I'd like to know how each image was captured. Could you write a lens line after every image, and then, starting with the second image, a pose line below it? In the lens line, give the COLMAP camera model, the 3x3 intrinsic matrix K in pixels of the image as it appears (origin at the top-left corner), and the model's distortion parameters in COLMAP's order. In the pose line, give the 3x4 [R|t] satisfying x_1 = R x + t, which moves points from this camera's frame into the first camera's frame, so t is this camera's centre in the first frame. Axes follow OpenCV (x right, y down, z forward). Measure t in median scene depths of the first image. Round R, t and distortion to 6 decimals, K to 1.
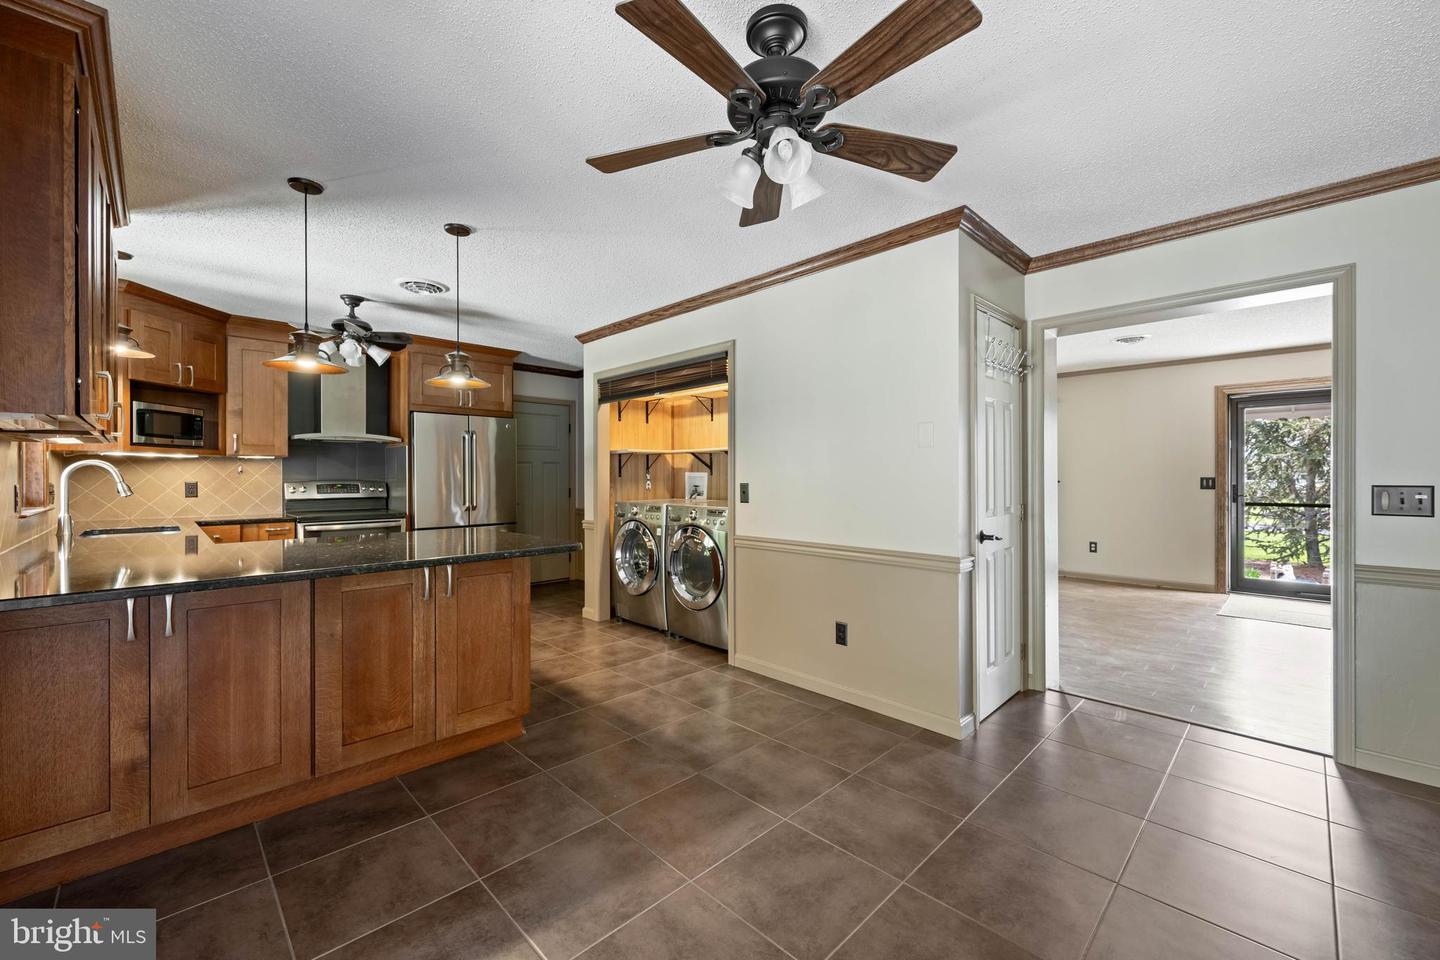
lens RADIAL K [[579.3, 0, 718.9], [0, 579.3, 477.2], [0, 0, 1]] dist [-0.000035, -0.000019]
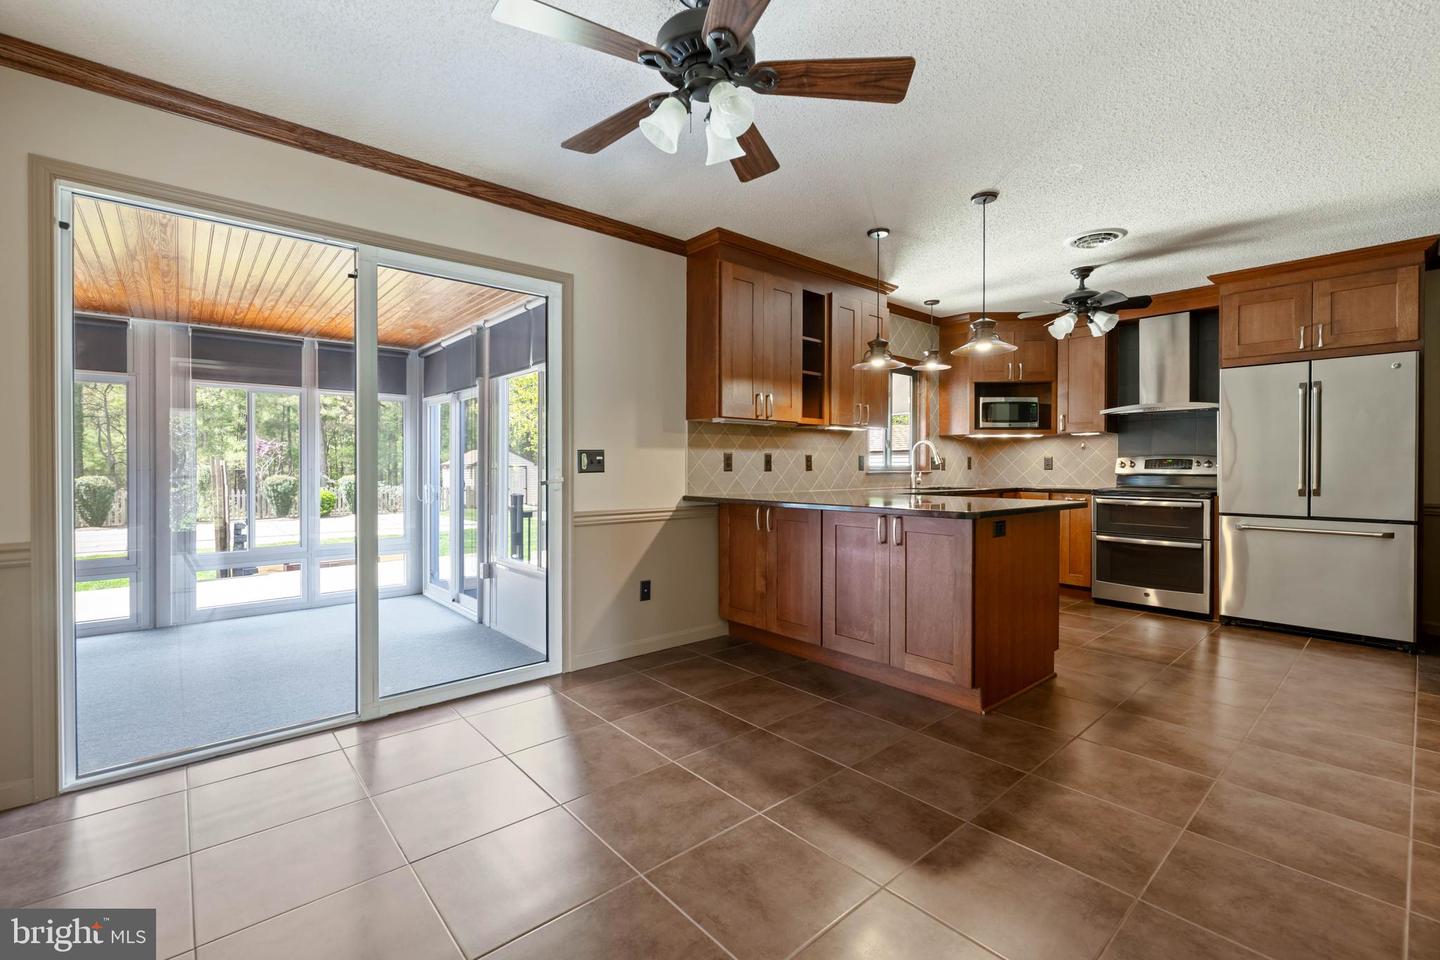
lens RADIAL K [[615.7, 0, 714.6], [0, 615.7, 468.0], [0, 0, 1]] dist [-0.001287, -0.000002]
pose [[-0.057936, 0.006724, -0.998298, 0.450584], [-0.002498, 0.999973, 0.006880, 0.026108], [0.998317, 0.002892, -0.057918, 0.413681]]
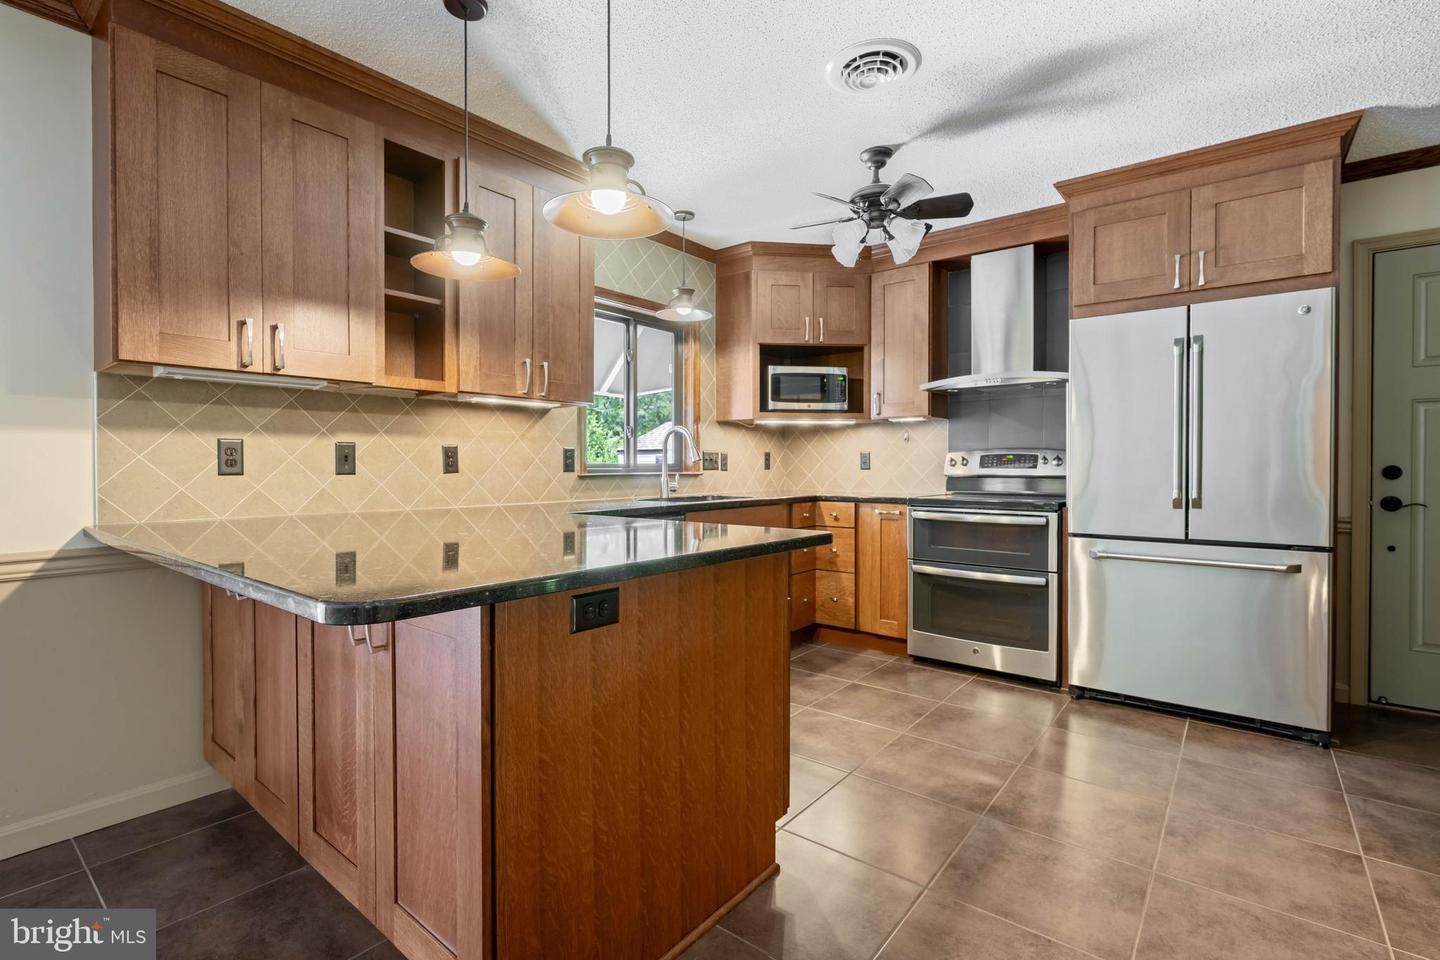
lens RADIAL K [[662.4, 0, 715.1], [0, 662.4, 471.7], [0, 0, 1]] dist [-0.001733, -0.000056]
pose [[0.121267, 0.012669, -0.992539, 0.066774], [-0.000919, 0.999920, 0.012650, 0.027763], [0.992619, -0.000622, 0.121269, 0.710814]]
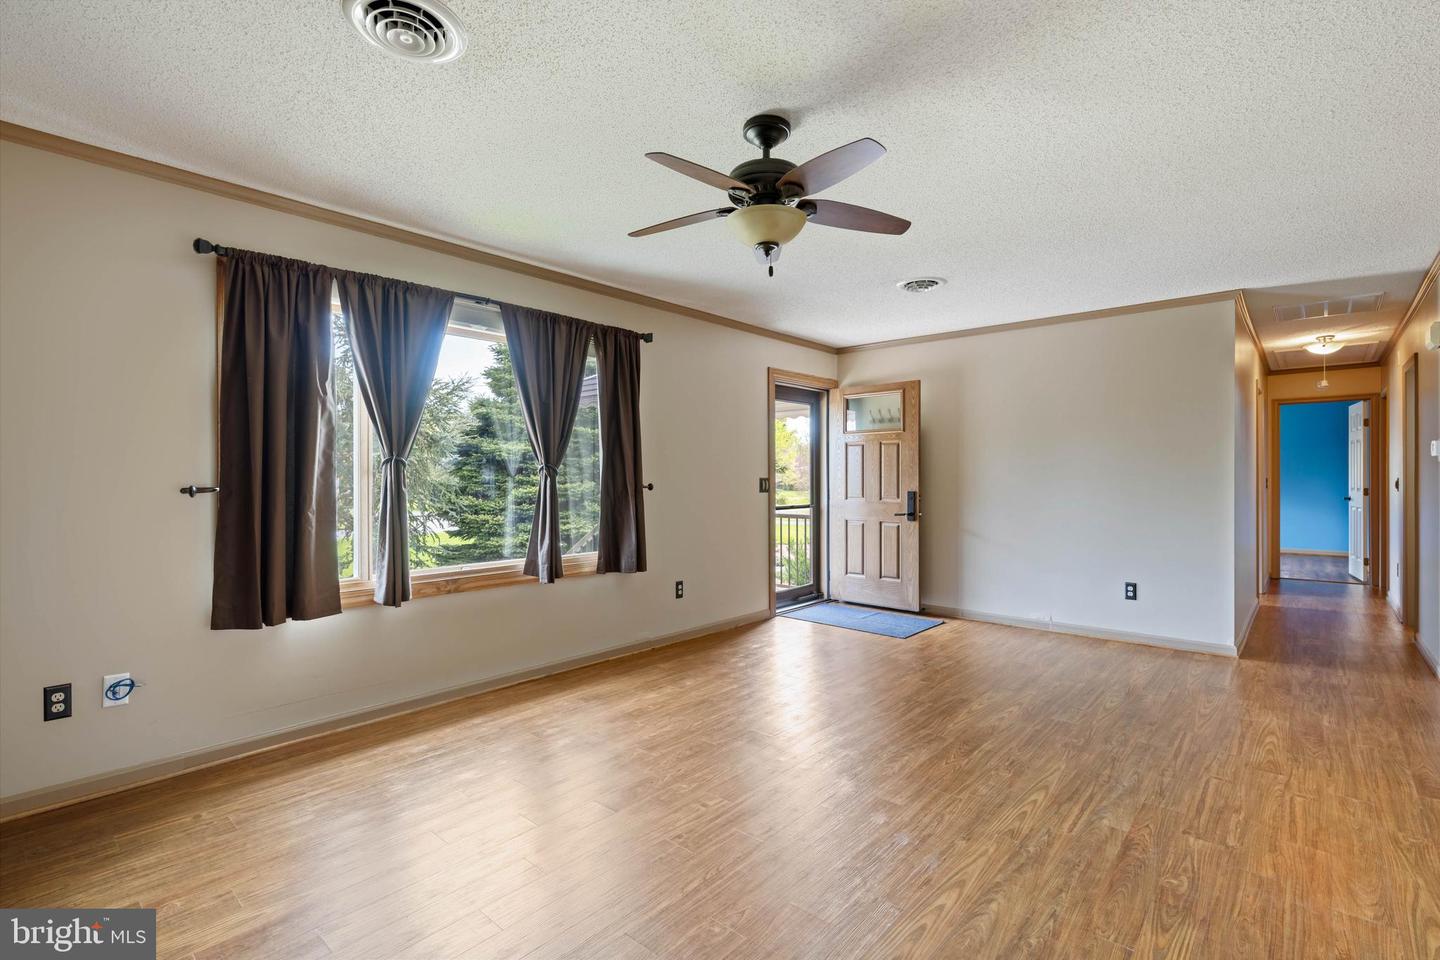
lens RADIAL K [[662.8, 0, 720.0], [0, 662.8, 480.0], [0, 0, 1]] dist [0.000823, 0.000636]
pose [[-0.062760, -0.002638, 0.998025, -0.113397], [0.007310, 0.999968, 0.003103, 0.000625], [-0.998002, 0.007490, -0.062739, 1.602185]]
